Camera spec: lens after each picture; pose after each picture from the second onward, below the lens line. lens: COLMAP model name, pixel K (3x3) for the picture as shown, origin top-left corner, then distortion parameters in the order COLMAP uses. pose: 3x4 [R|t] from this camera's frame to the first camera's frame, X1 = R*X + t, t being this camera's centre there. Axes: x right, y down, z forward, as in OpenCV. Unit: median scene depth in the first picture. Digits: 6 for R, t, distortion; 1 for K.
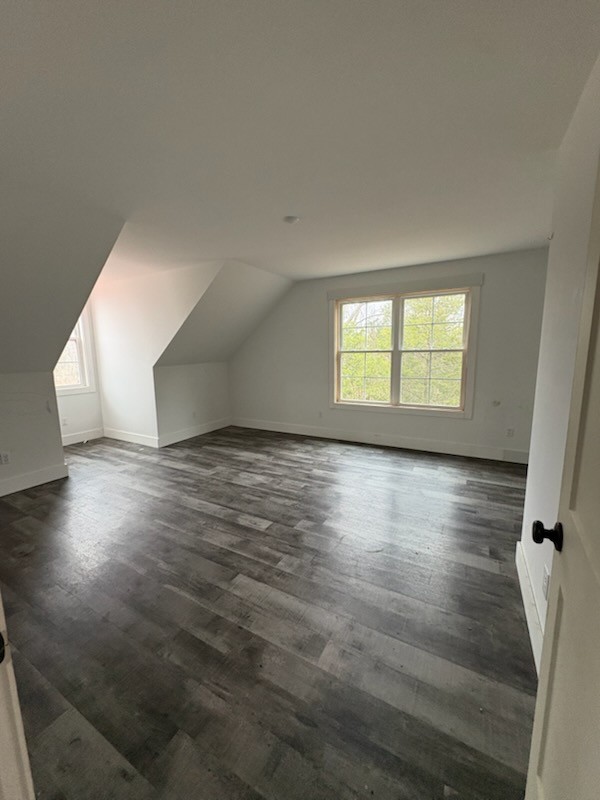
lens RADIAL K [[316.7, 0, 303.1], [0, 316.7, 396.8], [0, 0, 1]] dist [-0.002817, -0.000223]
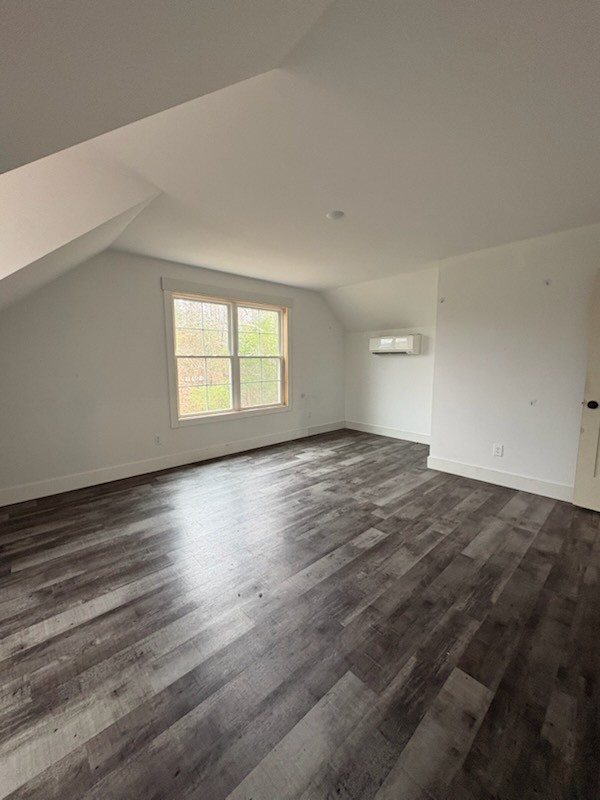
lens RADIAL K [[316.7, 0, 292.4], [0, 316.7, 398.6], [0, 0, 1]] dist [-0.002817, -0.000223]
pose [[0.319558, -0.101321, 0.942134, -0.738773], [0.133388, 0.989176, 0.061137, -0.060369], [-0.938131, 0.106132, 0.329614, 0.614163]]
